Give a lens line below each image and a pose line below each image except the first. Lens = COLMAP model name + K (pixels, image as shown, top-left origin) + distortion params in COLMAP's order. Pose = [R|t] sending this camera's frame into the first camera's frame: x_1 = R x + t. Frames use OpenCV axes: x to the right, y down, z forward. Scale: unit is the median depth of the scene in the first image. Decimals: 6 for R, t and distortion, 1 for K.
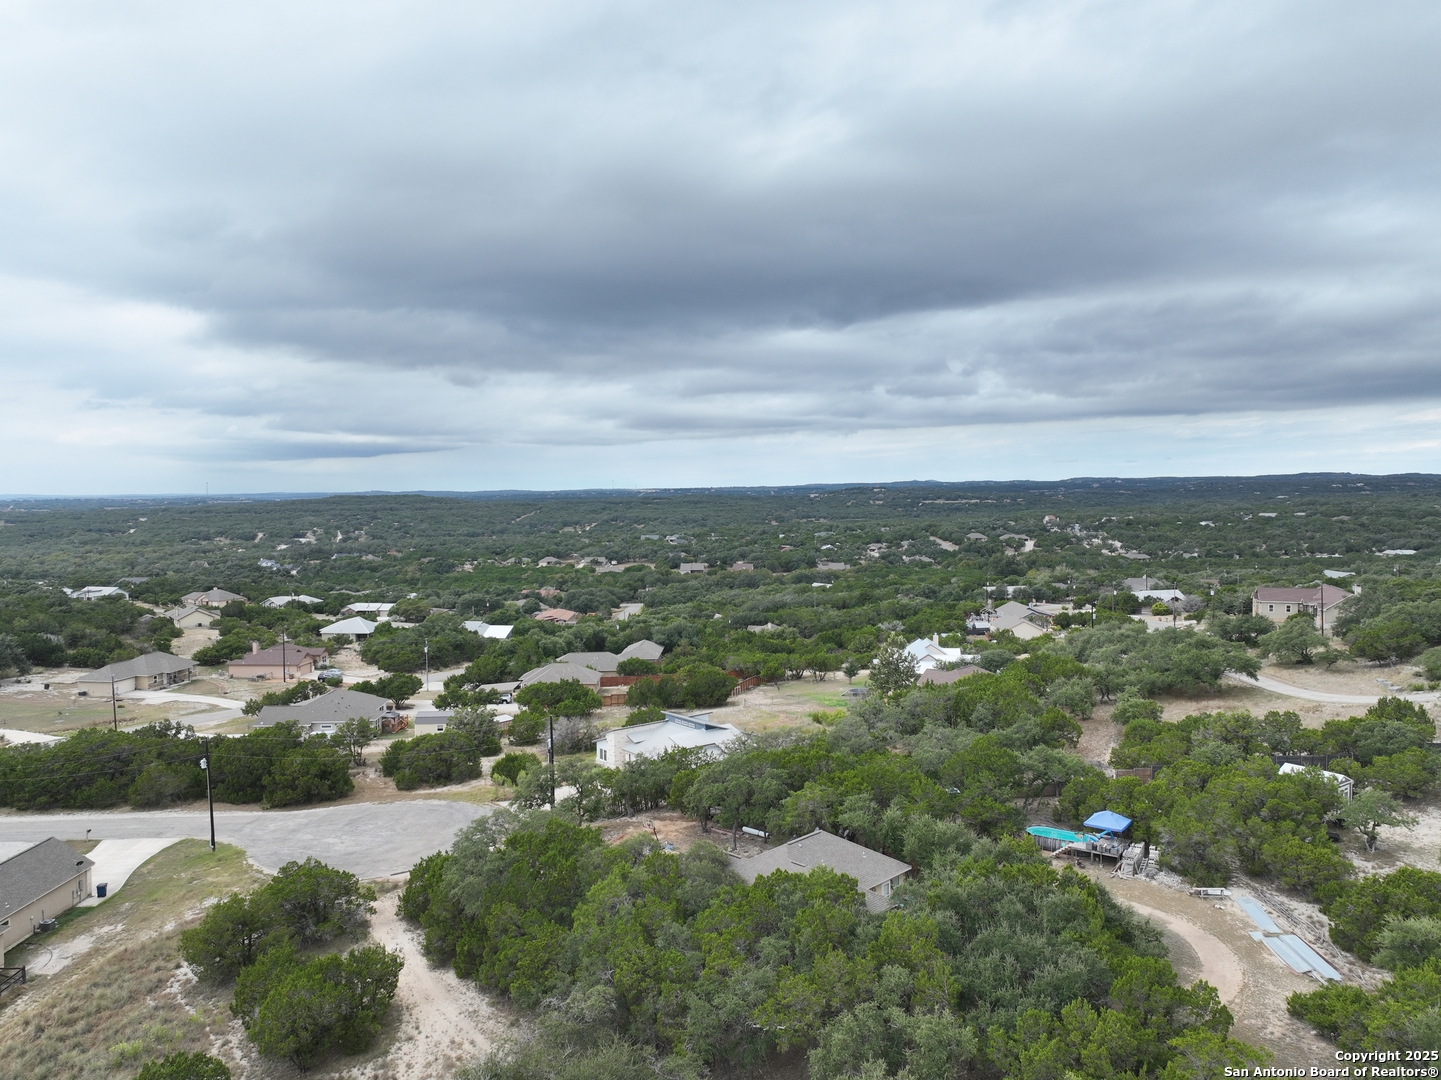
lens RADIAL K [[1036.2, 0, 720.5], [0, 1036.2, 540.0], [0, 0, 1]] dist [-0.001438, 0.019293]
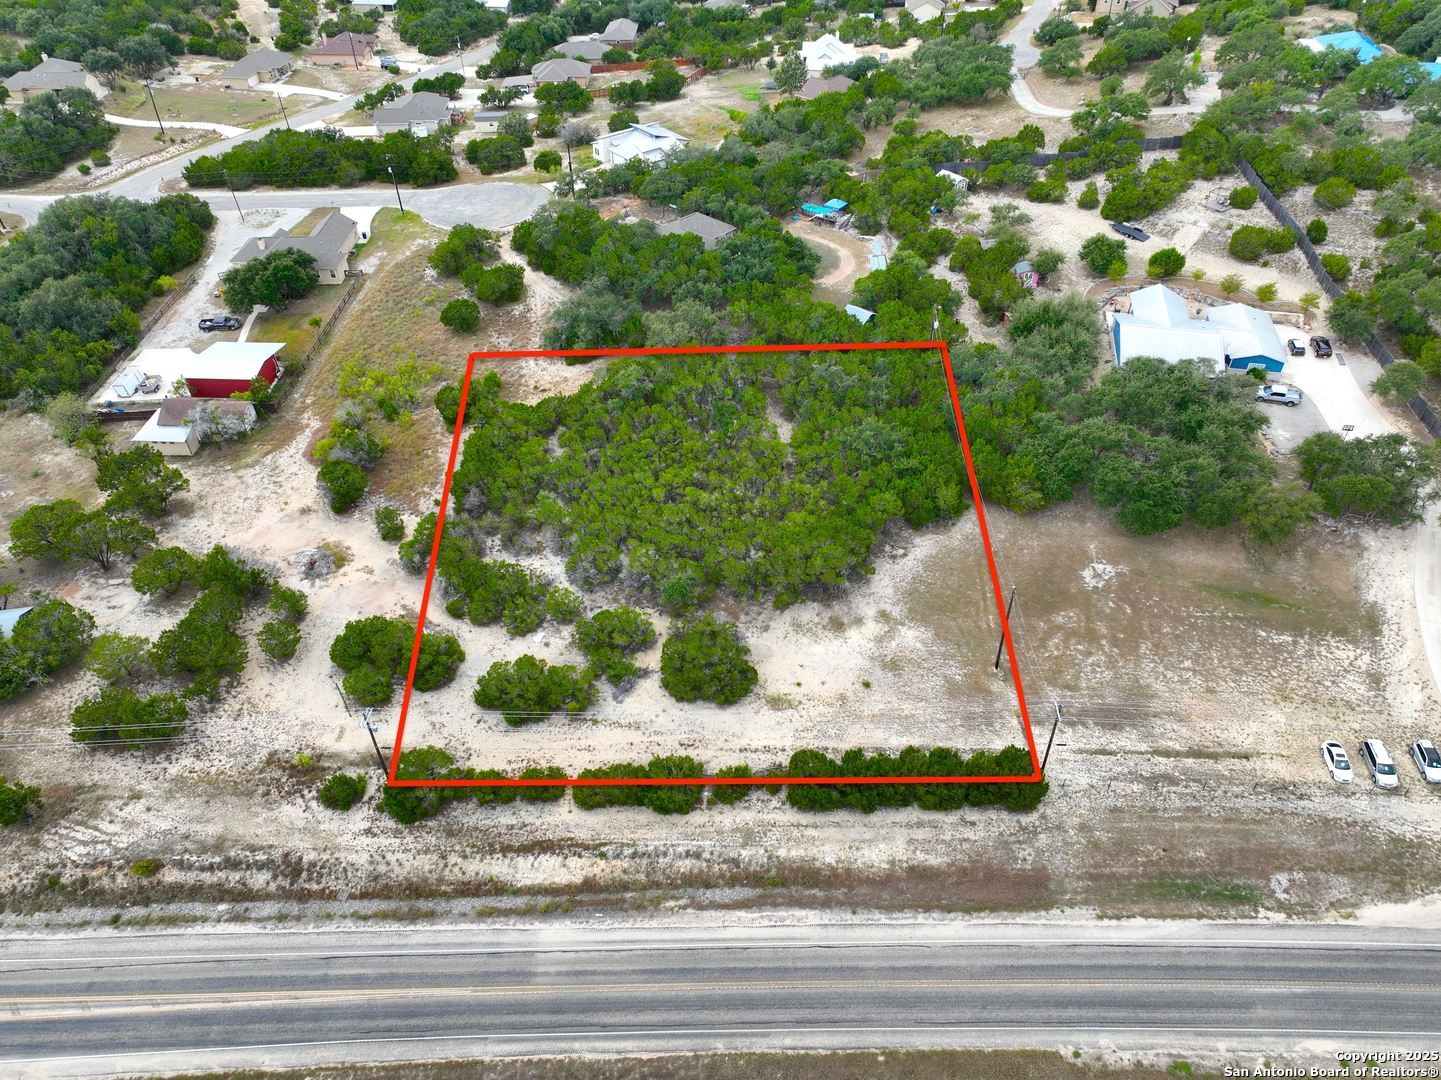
lens RADIAL K [[1036.2, 0, 720.5], [0, 1036.2, 540.0], [0, 0, 1]] dist [-0.001438, 0.019293]
pose [[0.999985, -0.003918, -0.003737, 0.132626], [0.005378, 0.798089, 0.602516, -0.436799], [0.000622, -0.602527, 0.798098, -1.056779]]
